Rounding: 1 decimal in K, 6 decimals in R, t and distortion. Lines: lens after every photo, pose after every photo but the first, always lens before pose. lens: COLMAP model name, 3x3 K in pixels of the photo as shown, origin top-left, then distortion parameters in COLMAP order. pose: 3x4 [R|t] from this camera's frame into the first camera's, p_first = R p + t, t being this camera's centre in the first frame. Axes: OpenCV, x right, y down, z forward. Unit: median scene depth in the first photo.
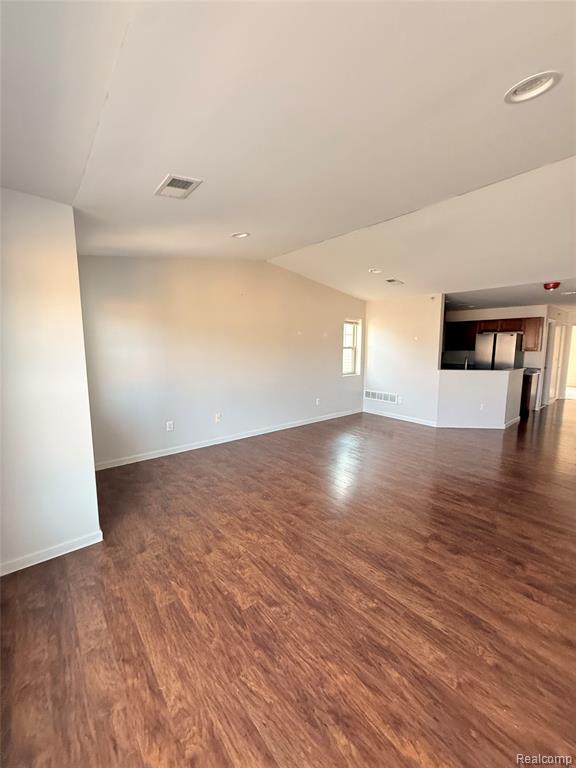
lens RADIAL K [[306.4, 0, 289.2], [0, 306.4, 383.6], [0, 0, 1]] dist [0.001266, 0.000513]
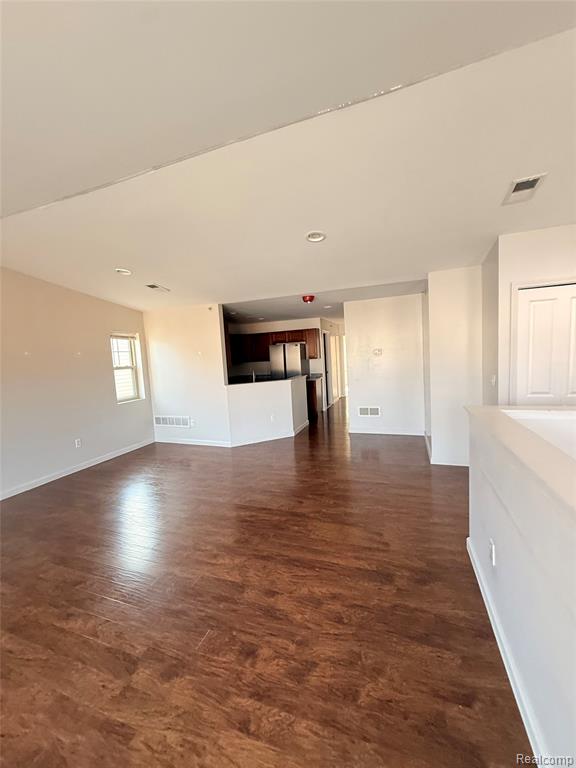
lens RADIAL K [[306.4, 0, 288.5], [0, 306.4, 383.2], [0, 0, 1]] dist [0.001266, 0.000513]
pose [[0.867565, -0.096432, 0.487885, 0.342135], [0.118194, 0.992893, -0.013926, -0.027949], [-0.483074, 0.069747, 0.872797, 0.169587]]
